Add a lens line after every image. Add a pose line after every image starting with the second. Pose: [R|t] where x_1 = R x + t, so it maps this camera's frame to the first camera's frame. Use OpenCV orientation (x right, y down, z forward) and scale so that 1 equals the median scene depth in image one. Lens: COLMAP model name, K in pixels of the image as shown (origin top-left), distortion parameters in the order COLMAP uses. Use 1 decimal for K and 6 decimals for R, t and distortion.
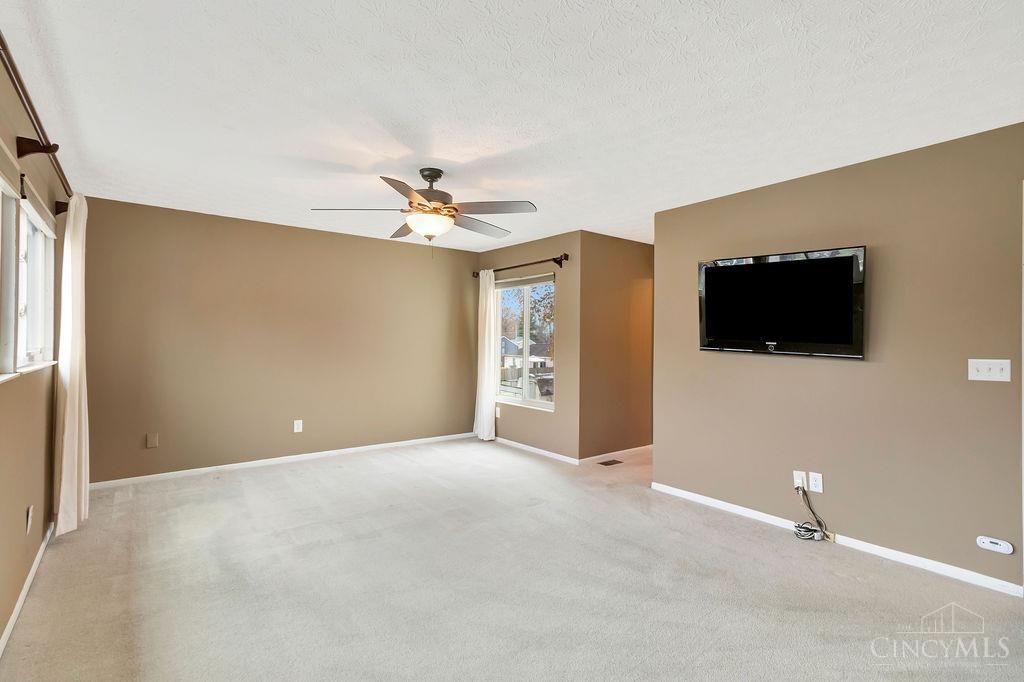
lens RADIAL K [[472.6, 0, 504.6], [0, 472.6, 338.8], [0, 0, 1]] dist [0.000895, 0.000070]
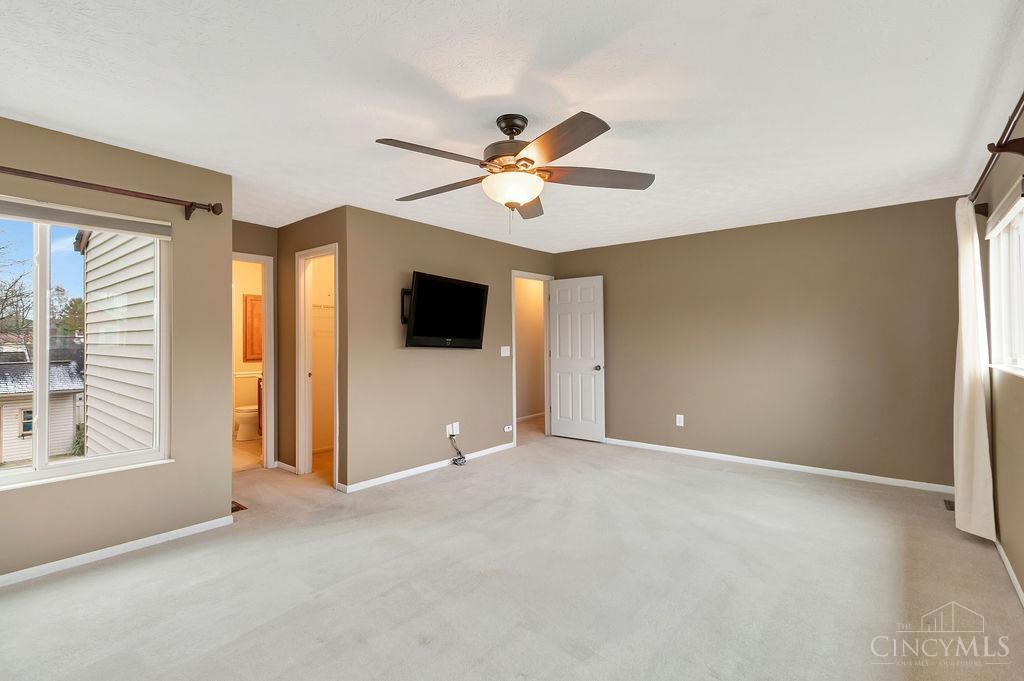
lens RADIAL K [[472.6, 0, 504.6], [0, 472.6, 338.3], [0, 0, 1]] dist [0.000895, 0.000070]
pose [[-0.217529, -0.001126, 0.976053, -0.755418], [-0.001557, 0.999998, 0.000806, 0.001840], [-0.976053, -0.001344, -0.217530, 0.981391]]
